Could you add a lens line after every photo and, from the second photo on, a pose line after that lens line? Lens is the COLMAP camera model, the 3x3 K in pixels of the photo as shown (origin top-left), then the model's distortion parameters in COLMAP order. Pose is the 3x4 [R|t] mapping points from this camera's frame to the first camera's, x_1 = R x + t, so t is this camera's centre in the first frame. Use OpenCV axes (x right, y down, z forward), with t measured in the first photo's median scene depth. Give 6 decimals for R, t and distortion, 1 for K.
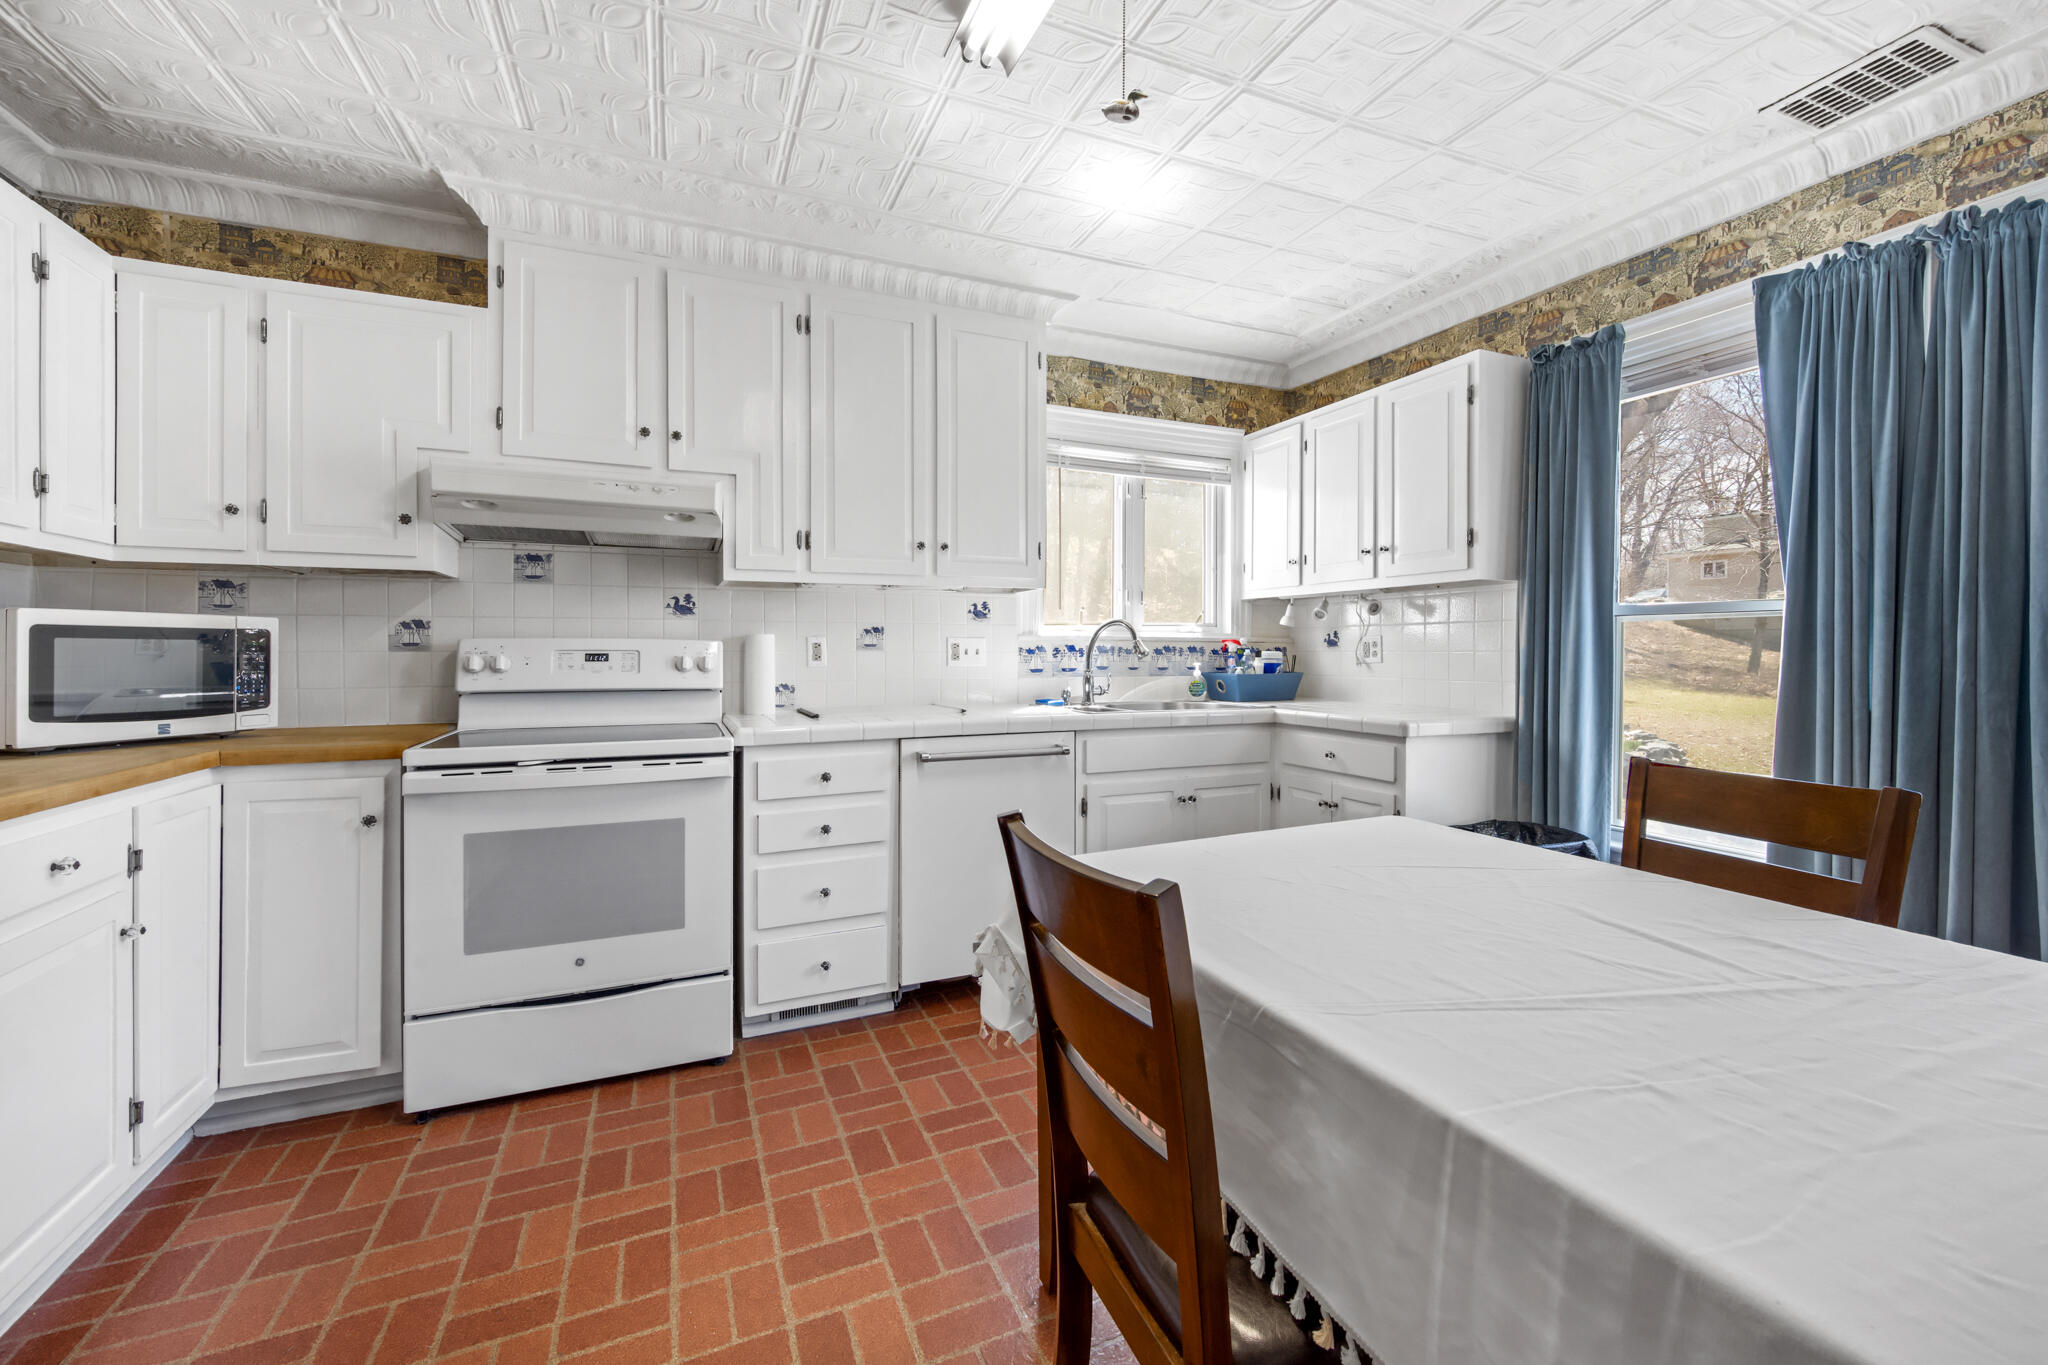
lens RADIAL K [[825.9, 0, 1029.9], [0, 825.9, 652.9], [0, 0, 1]] dist [0.000721, -0.000420]
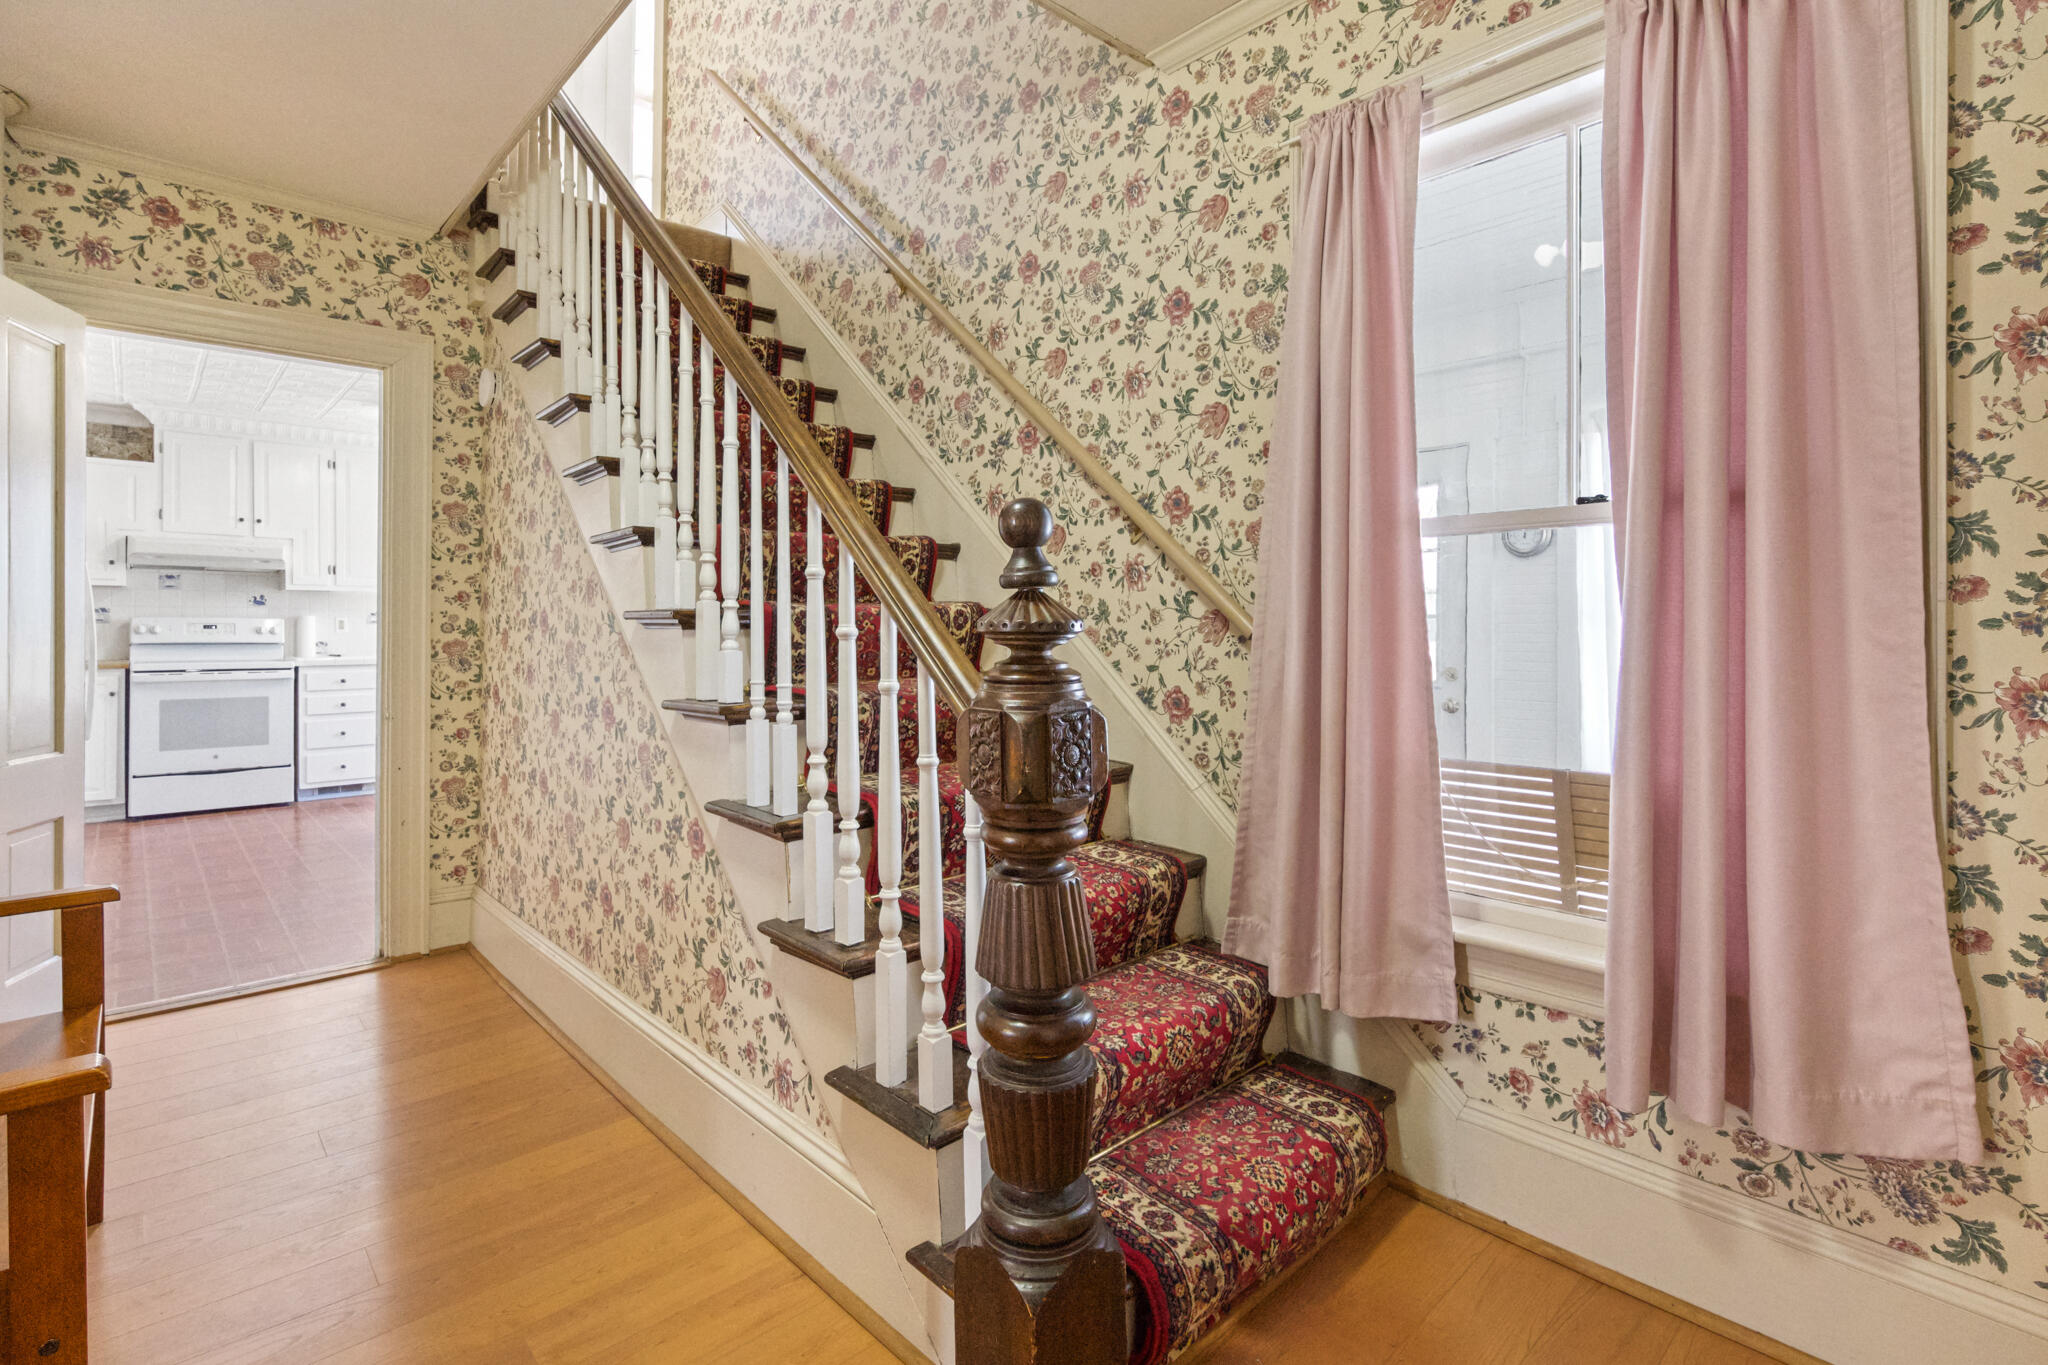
lens RADIAL K [[943.7, 0, 1026.8], [0, 943.7, 634.9], [0, 0, 1]] dist [0.000267, -0.000178]
pose [[0.940059, -0.000171, 0.341013, 0.551868], [-0.000642, 0.999997, 0.002272, 0.017834], [-0.341012, -0.002355, 0.940056, -1.802592]]
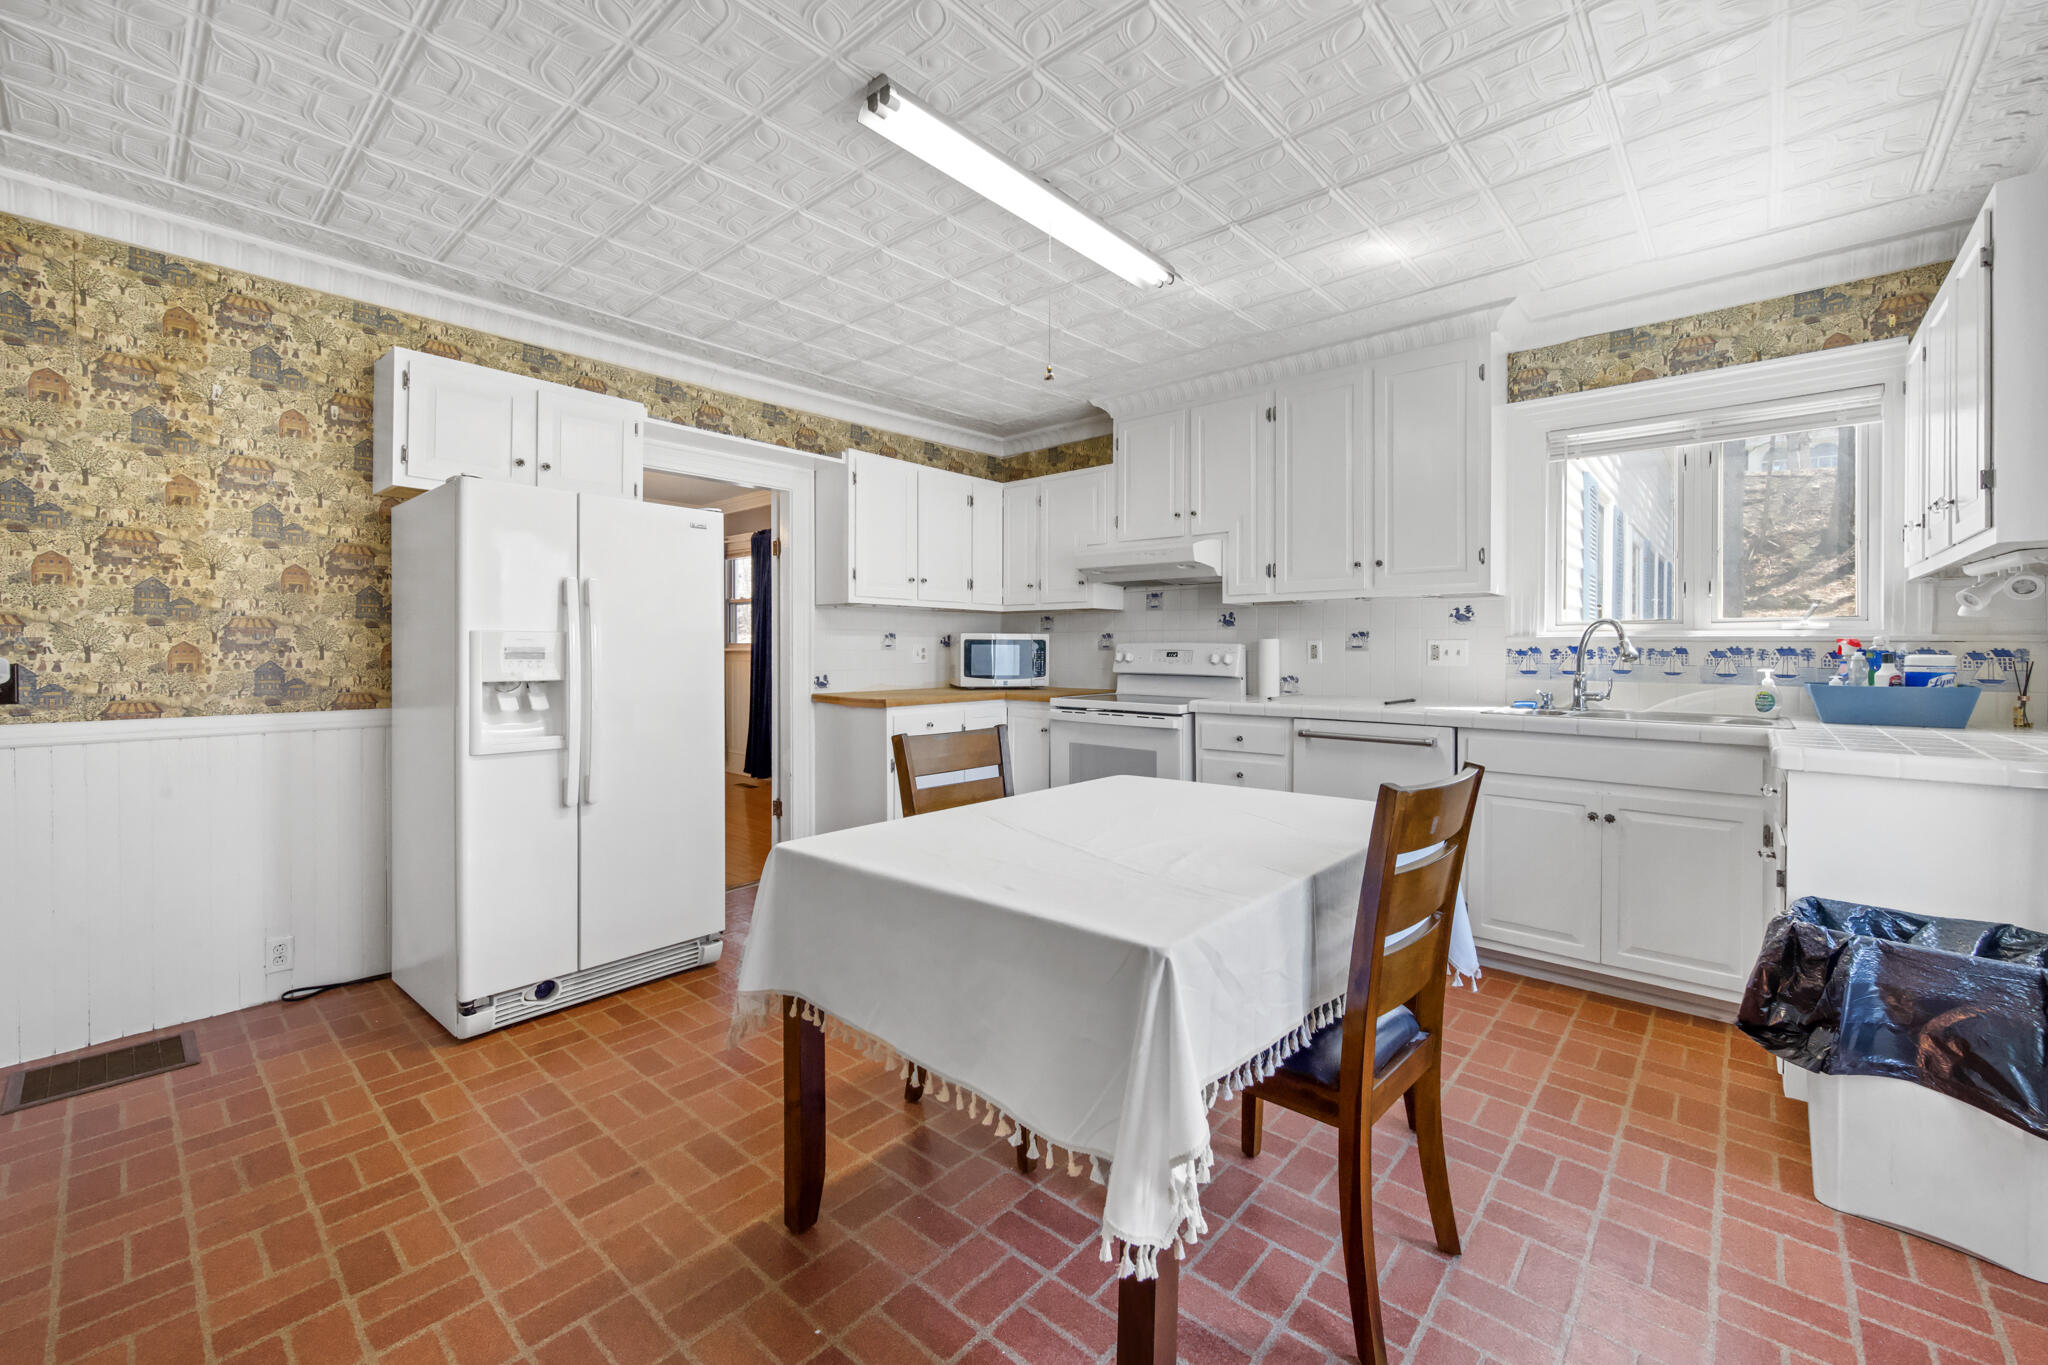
lens RADIAL K [[825.9, 0, 1029.9], [0, 825.9, 652.9], [0, 0, 1]] dist [0.000721, -0.000420]
pose [[0.422124, 0.006752, -0.906513, 0.810322], [-0.005648, 0.999972, 0.004818, -0.003832], [0.906520, 0.003086, 0.422151, 0.053251]]
